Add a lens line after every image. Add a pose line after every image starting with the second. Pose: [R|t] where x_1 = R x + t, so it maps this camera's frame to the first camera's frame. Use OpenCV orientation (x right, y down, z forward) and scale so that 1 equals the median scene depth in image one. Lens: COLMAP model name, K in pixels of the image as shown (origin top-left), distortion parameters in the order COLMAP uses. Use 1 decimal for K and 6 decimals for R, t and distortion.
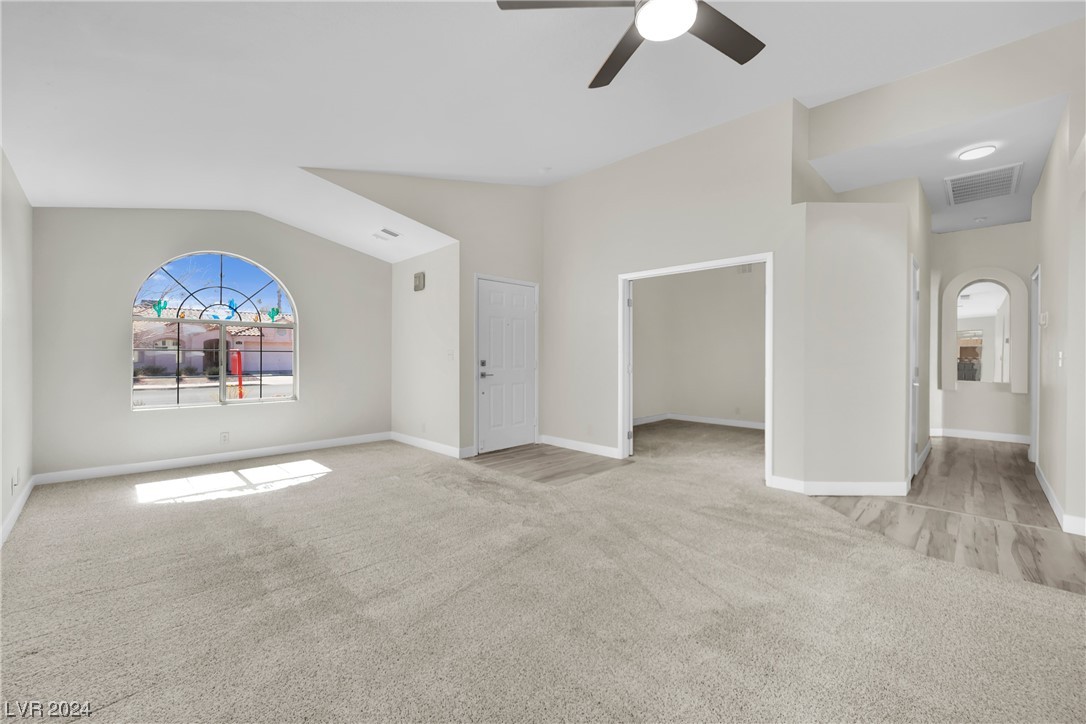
lens RADIAL K [[445.0, 0, 523.3], [0, 445.0, 357.1], [0, 0, 1]] dist [-0.022008, 0.000220]
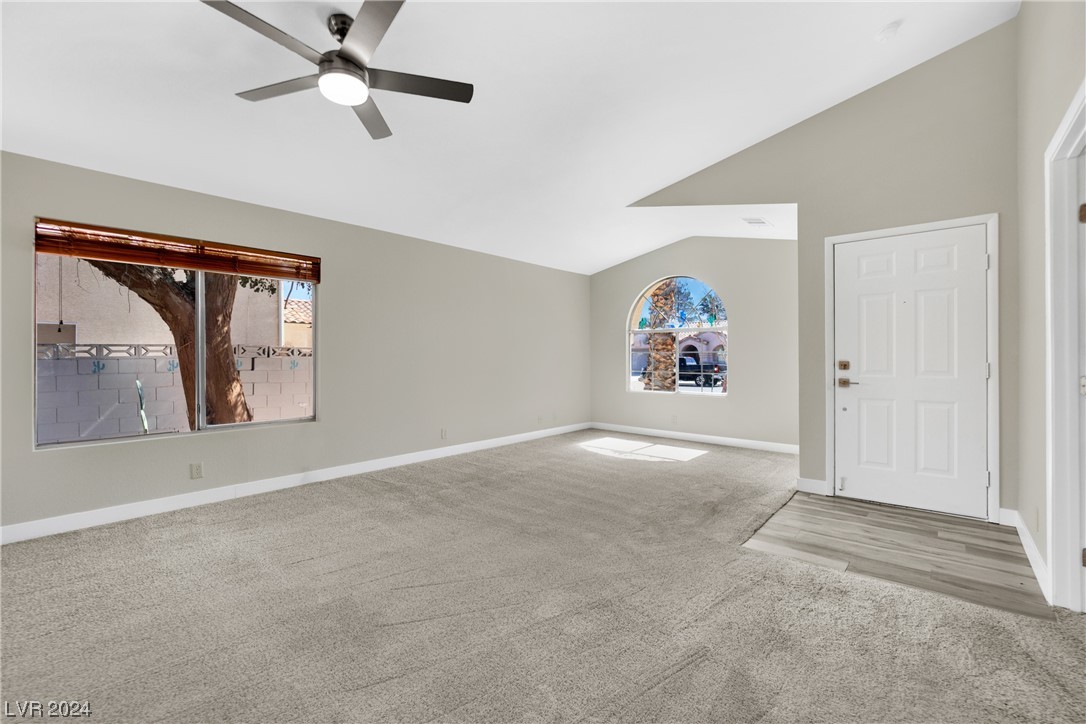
lens RADIAL K [[471.1, 0, 573.8], [0, 471.1, 343.4], [0, 0, 1]] dist [-0.034447, -0.000087]
pose [[0.113684, -0.031170, -0.993028, 0.793586], [-0.005508, 0.999473, -0.032003, 0.006708], [0.993502, 0.009108, 0.113452, 0.686154]]
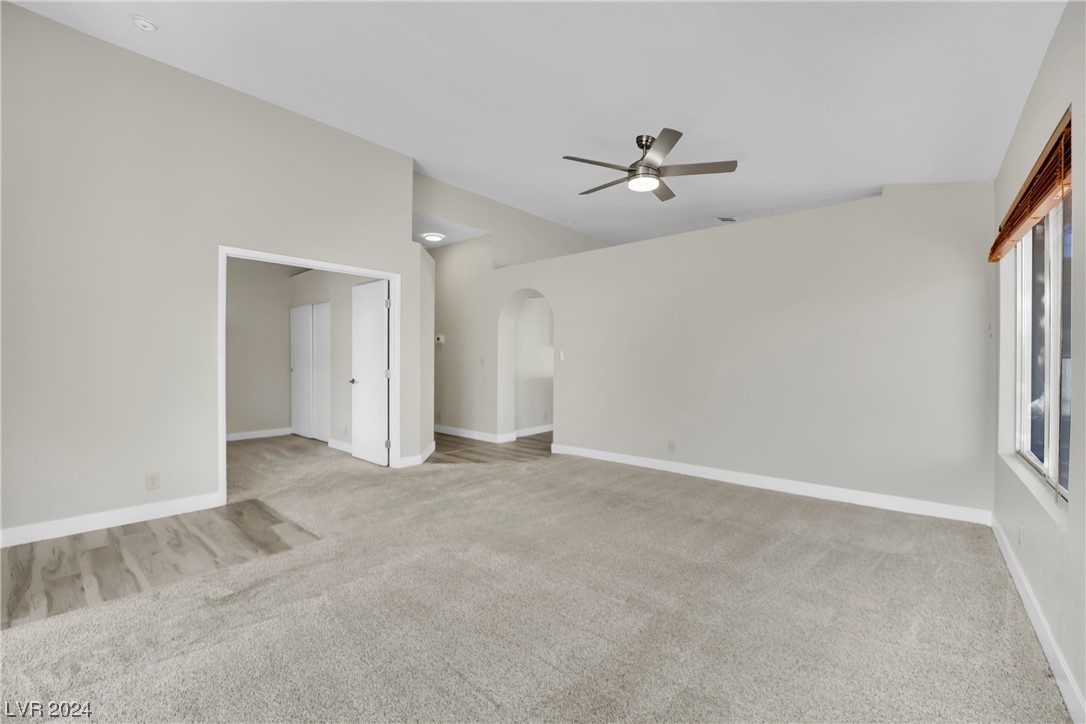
lens RADIAL K [[442.5, 0, 562.2], [0, 442.5, 365.7], [0, 0, 1]] dist [-0.021654, 0.000021]
pose [[-0.104381, -0.019305, 0.994350, -0.707435], [-0.000015, 0.999812, 0.019410, -0.009138], [-0.994537, 0.002012, -0.104361, 0.709603]]
